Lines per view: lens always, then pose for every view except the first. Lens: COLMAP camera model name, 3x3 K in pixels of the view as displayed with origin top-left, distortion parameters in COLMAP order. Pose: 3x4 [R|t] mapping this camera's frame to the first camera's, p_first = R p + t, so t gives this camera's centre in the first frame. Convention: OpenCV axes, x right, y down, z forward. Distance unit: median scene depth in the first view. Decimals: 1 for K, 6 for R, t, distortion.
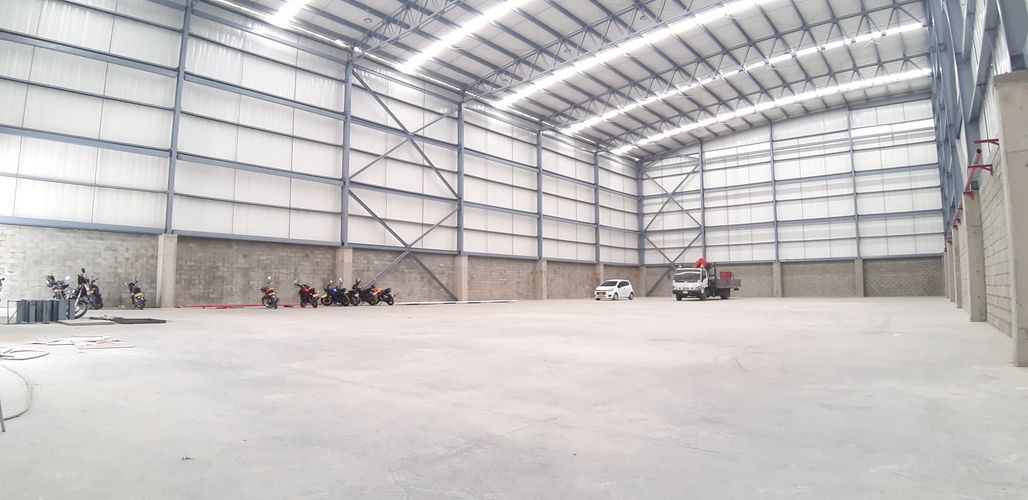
lens RADIAL K [[531.1, 0, 504.5], [0, 531.1, 243.8], [0, 0, 1]] dist [-0.096069, -0.001891]
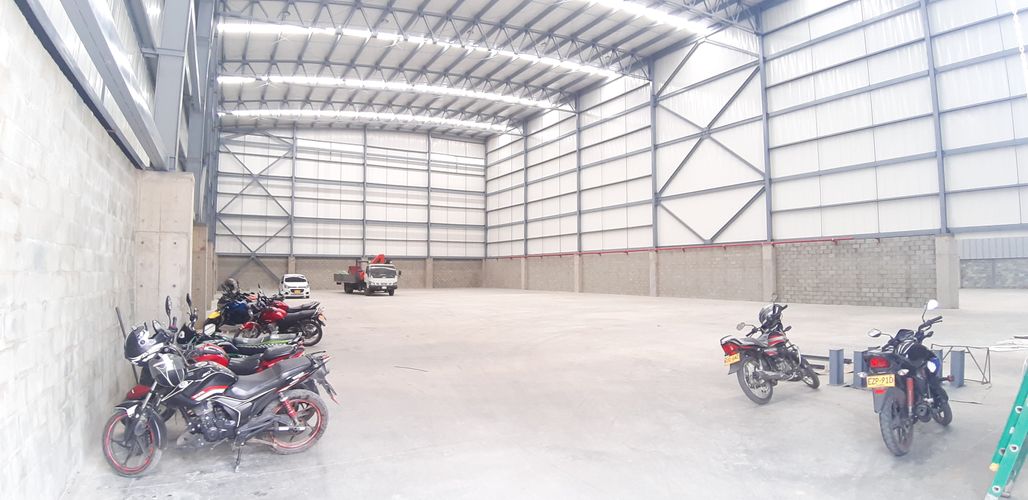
lens RADIAL K [[531.1, 0, 502.4], [0, 531.1, 235.2], [0, 0, 1]] dist [-0.096069, -0.001891]
pose [[0.358860, 0.074837, 0.930386, -0.389217], [-0.071451, 0.996058, -0.052560, 0.025665], [-0.930653, -0.047616, 0.362793, 0.313829]]
